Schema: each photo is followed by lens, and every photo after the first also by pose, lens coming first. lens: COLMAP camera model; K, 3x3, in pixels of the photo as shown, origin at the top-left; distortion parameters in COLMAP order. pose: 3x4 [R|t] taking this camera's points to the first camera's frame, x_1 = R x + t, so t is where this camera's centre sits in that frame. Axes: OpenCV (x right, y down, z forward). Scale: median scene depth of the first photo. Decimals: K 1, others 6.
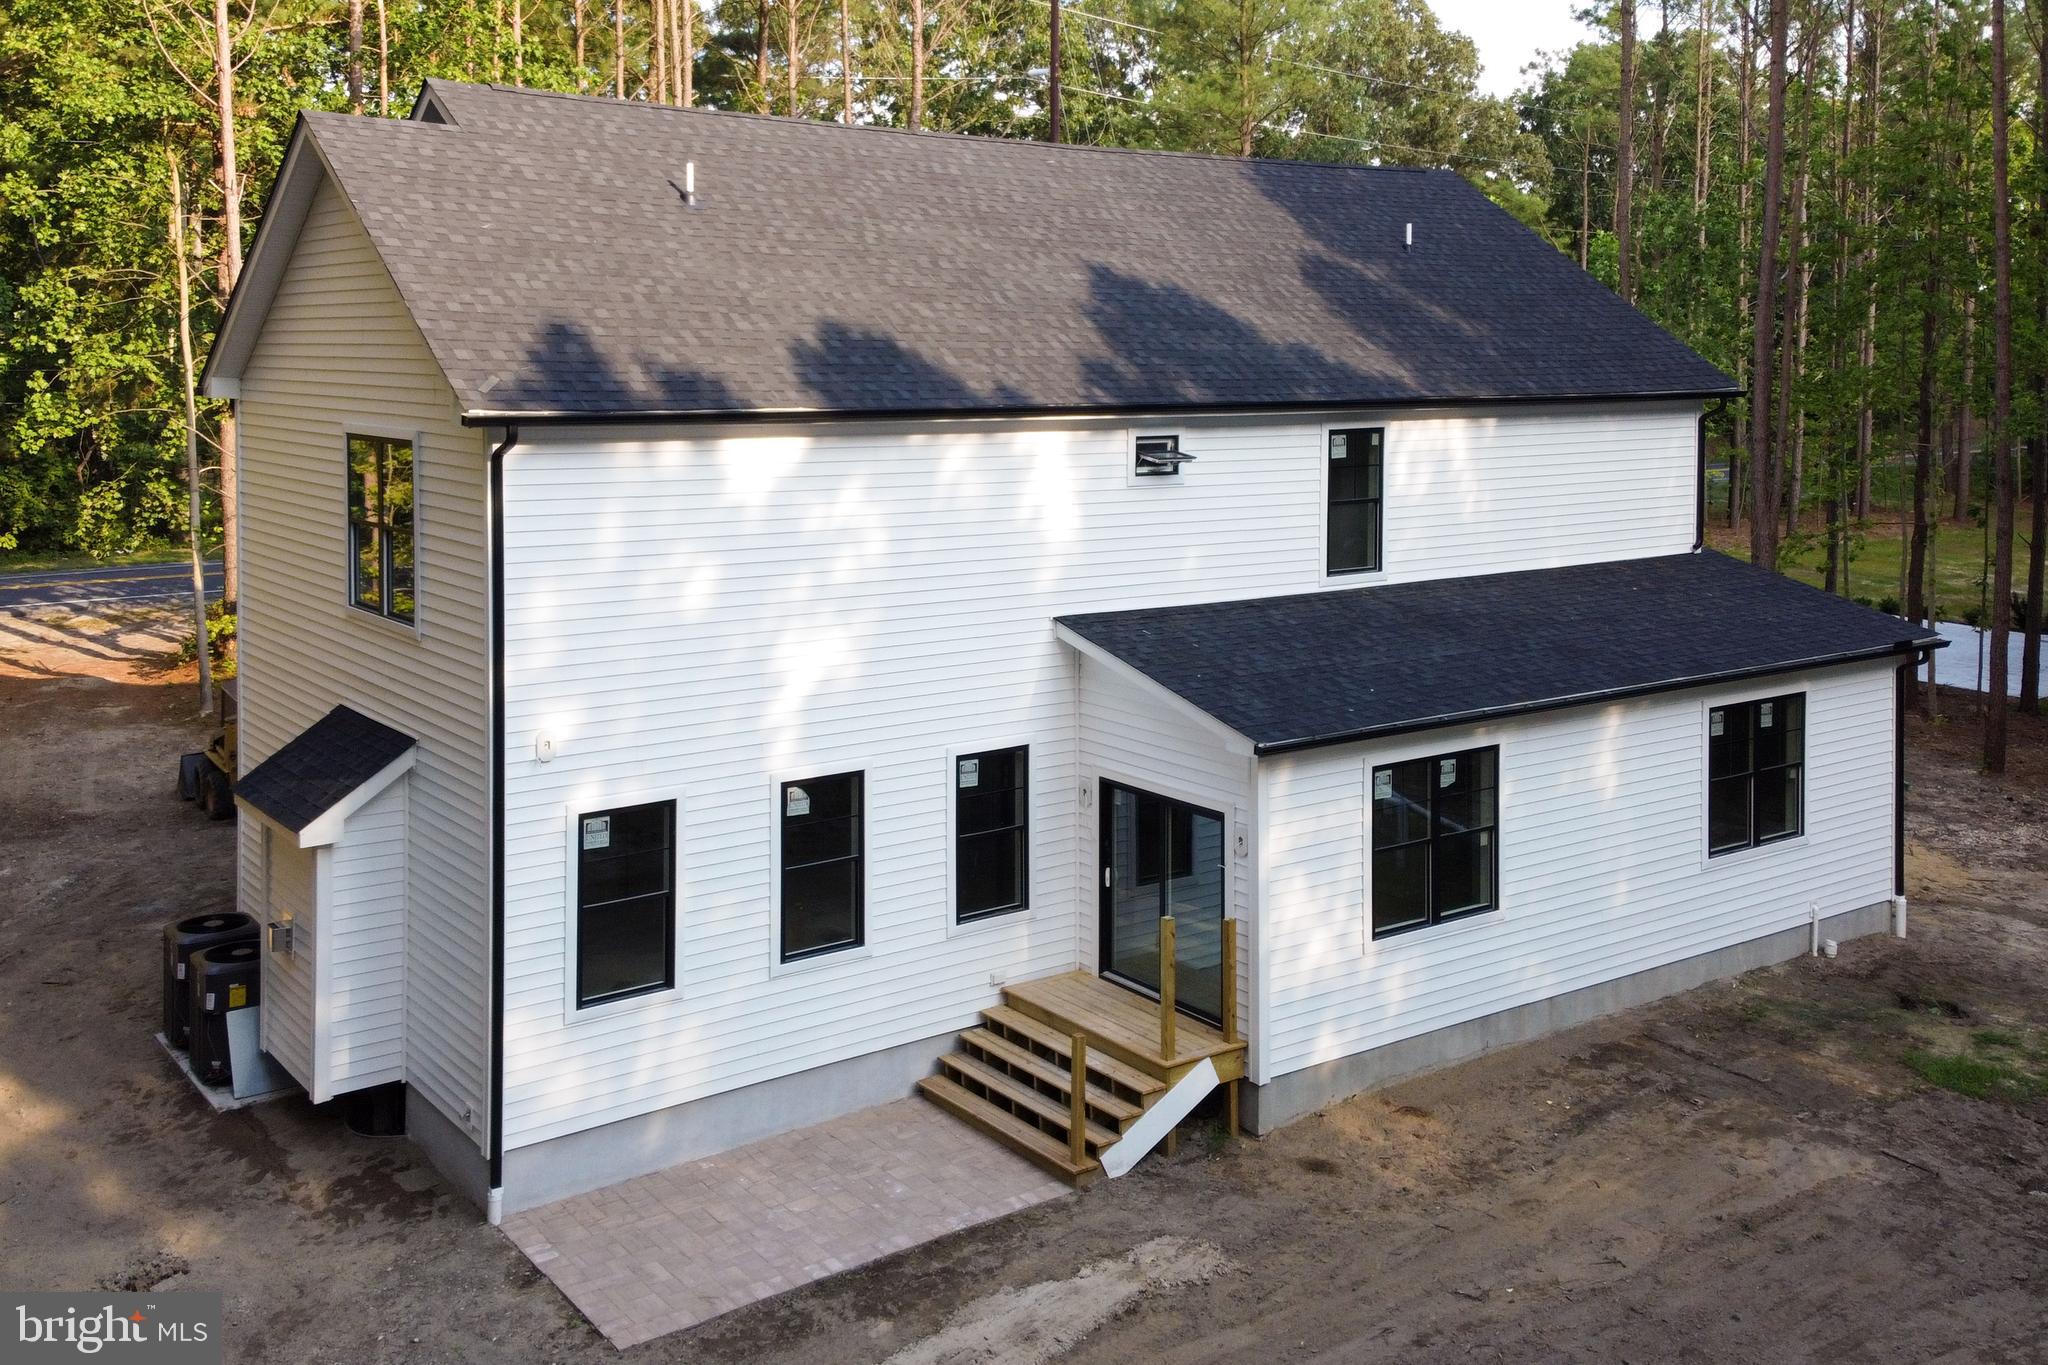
lens RADIAL K [[1870.1, 0, 1001.5], [0, 1870.1, 495.7], [0, 0, 1]] dist [0.222759, -0.260327]
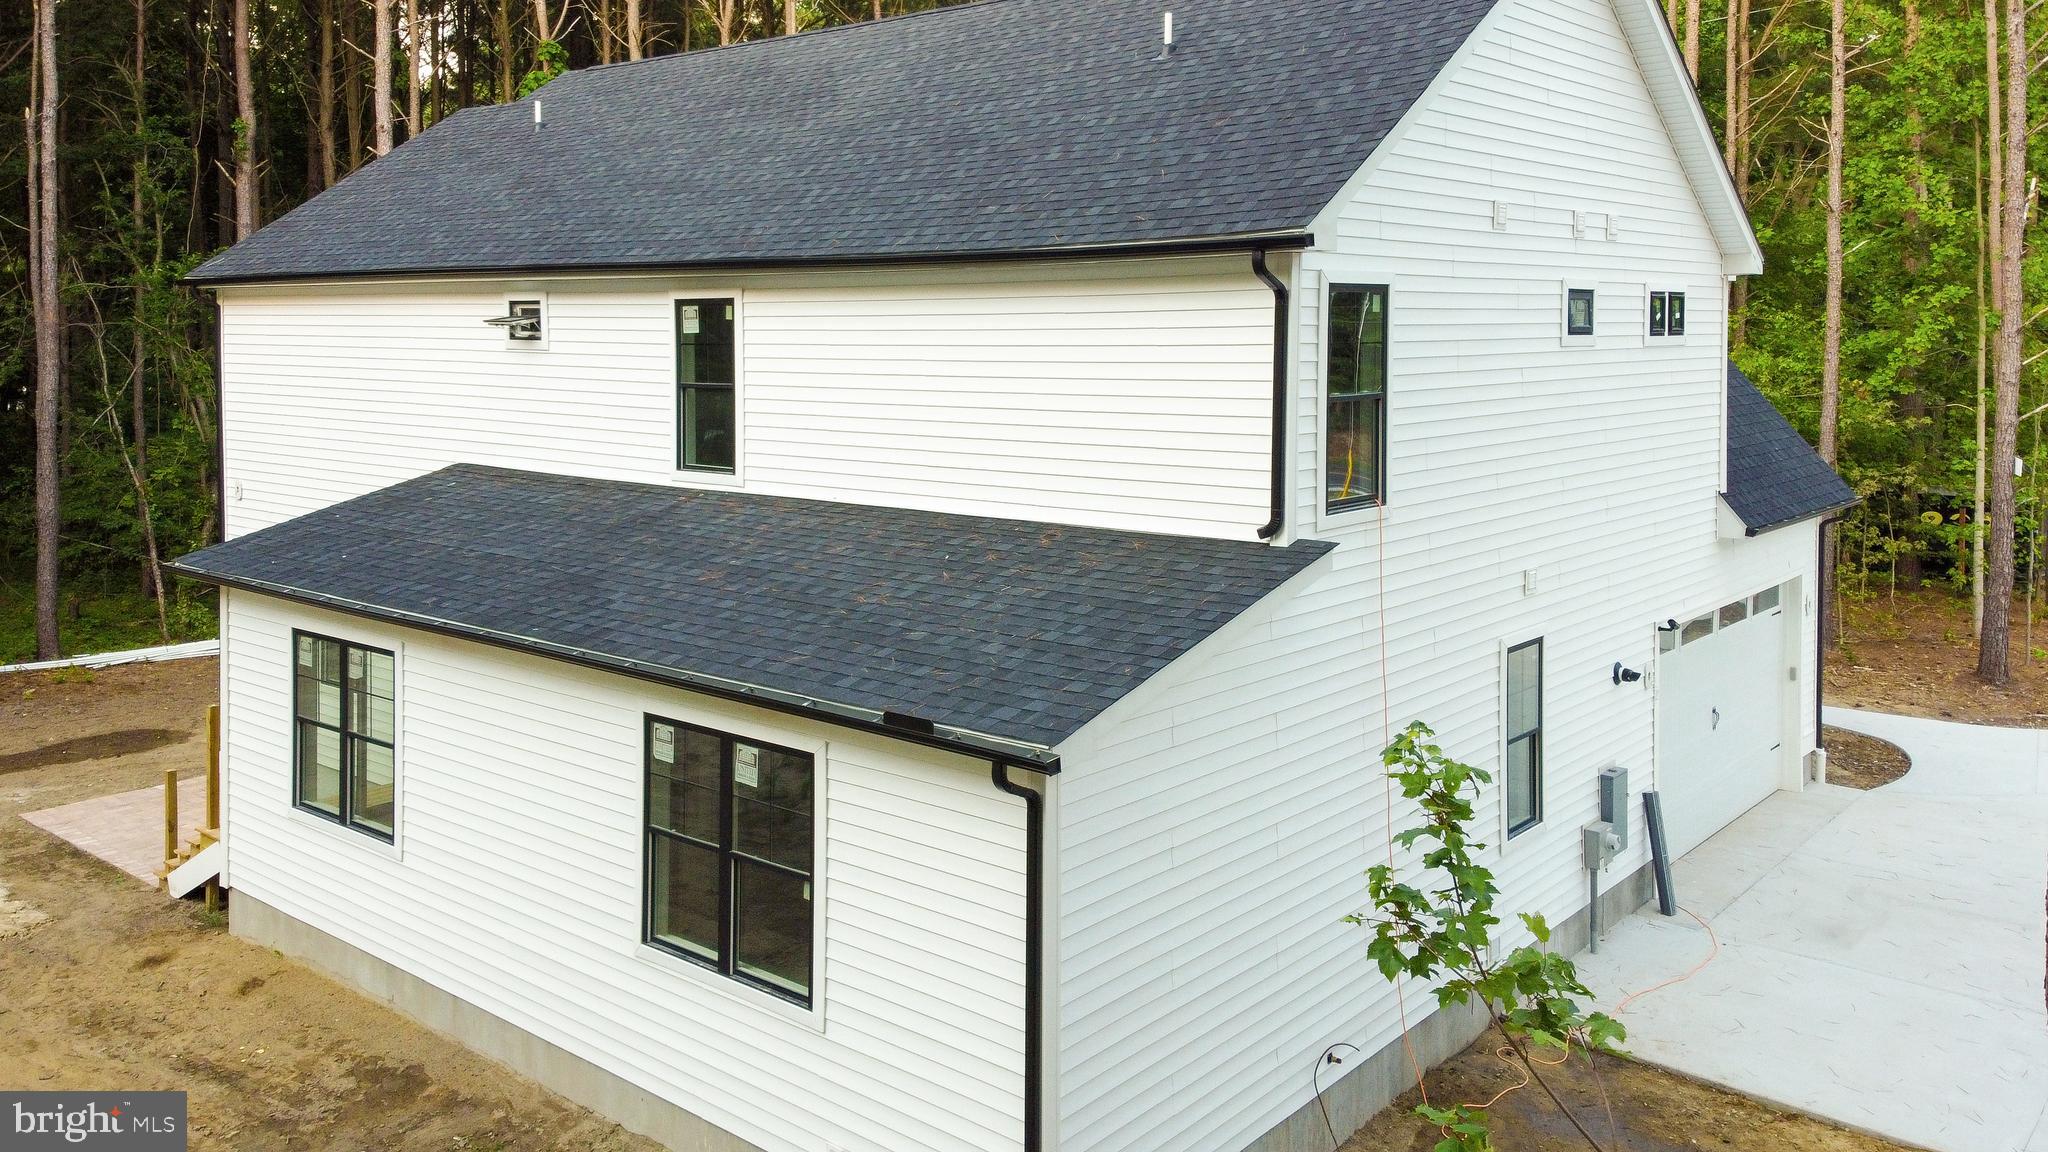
lens RADIAL K [[1551.4, 0, 1012.9], [0, 1551.4, 446.4], [0, 0, 1]] dist [0.269650, -0.311467]
pose [[0.225996, 0.068499, -0.971717, 1.080497], [-0.074940, 0.995791, 0.052767, -0.020724], [0.971241, 0.060895, 0.230178, 1.167875]]
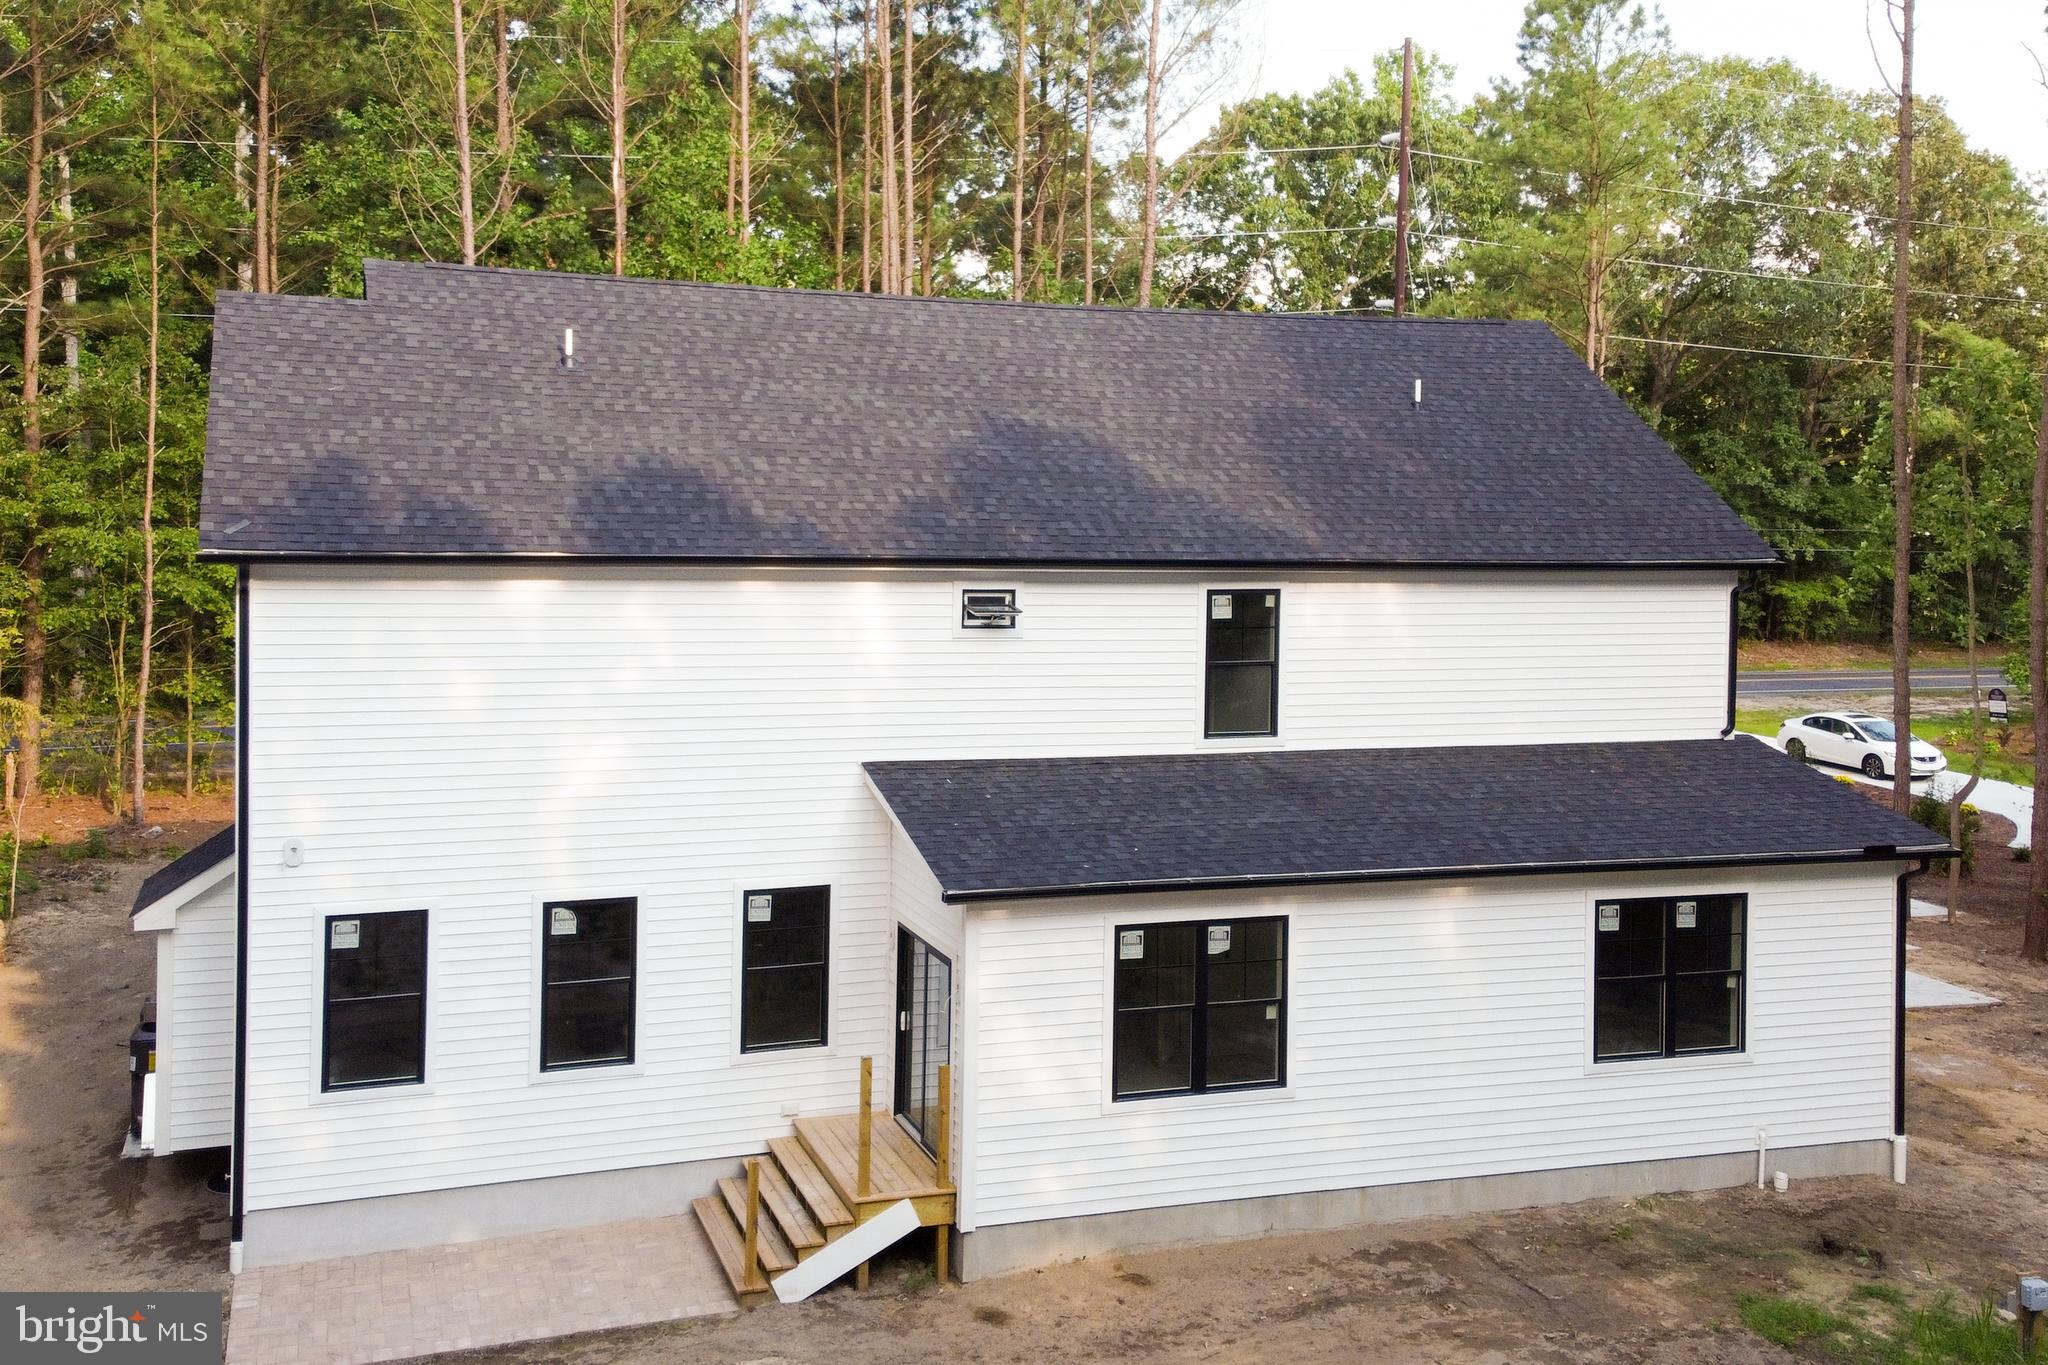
lens RADIAL K [[1961.1, 0, 1025.1], [0, 1961.1, 619.6], [0, 0, 1]] dist [0.238976, -0.297805]
pose [[0.956727, 0.026594, -0.289770, 0.449628], [-0.033628, 0.999248, -0.019322, 0.004351], [0.289038, 0.028230, 0.956901, -0.010114]]
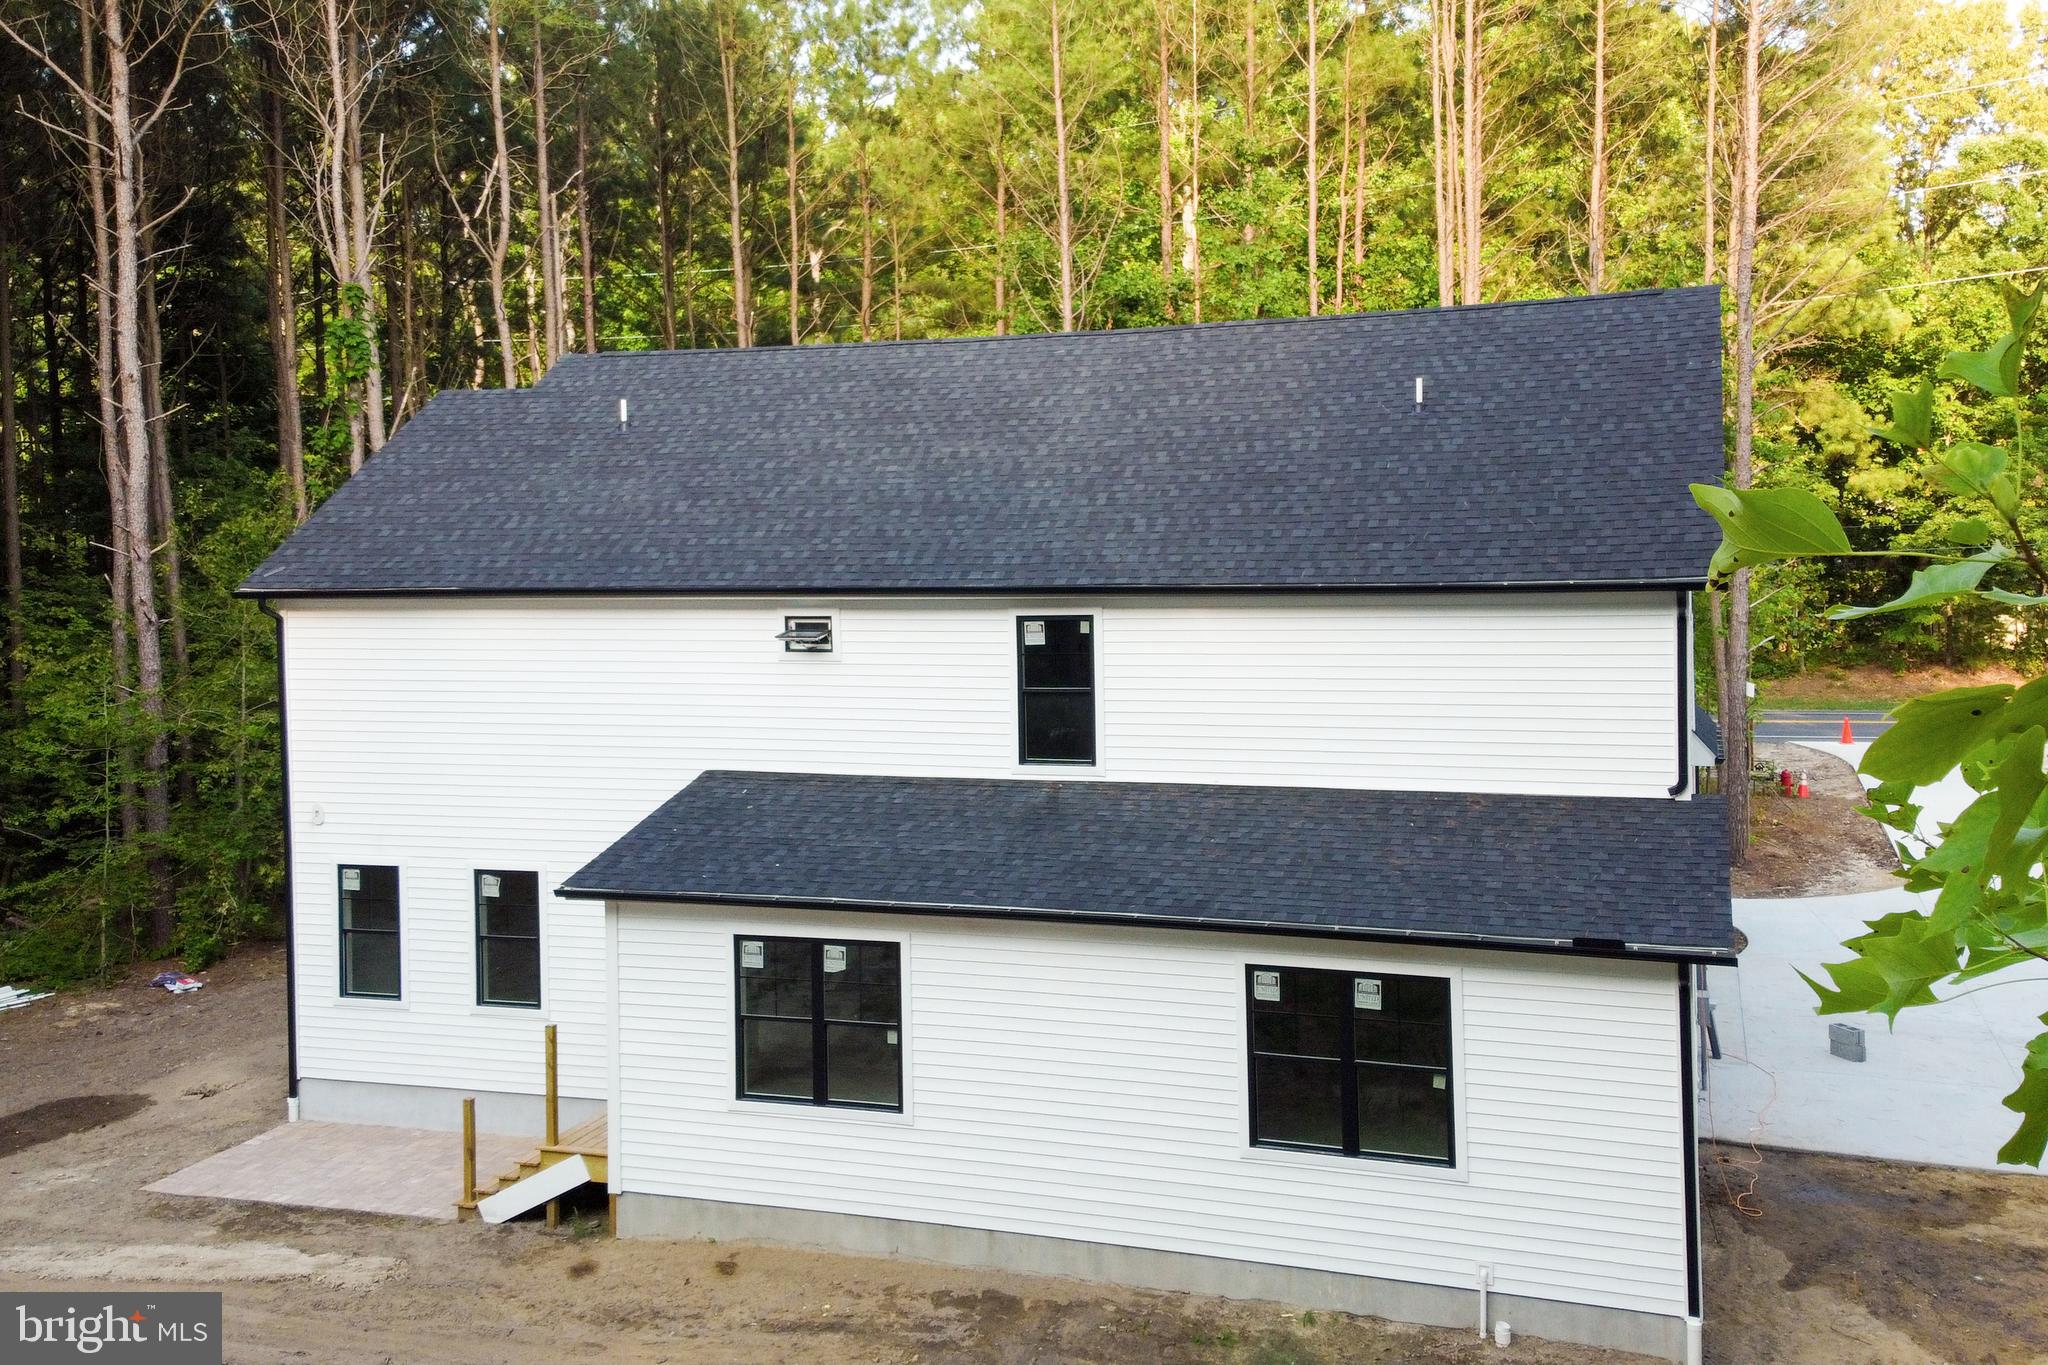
lens RADIAL K [[1858.9, 0, 1029.7], [0, 1858.9, 635.2], [0, 0, 1]] dist [0.230078, -0.266747]
pose [[0.568158, 0.035735, -0.822143, 1.153941], [-0.042659, 0.998992, 0.013942, -0.045787], [0.821813, 0.027150, 0.569110, 0.535206]]
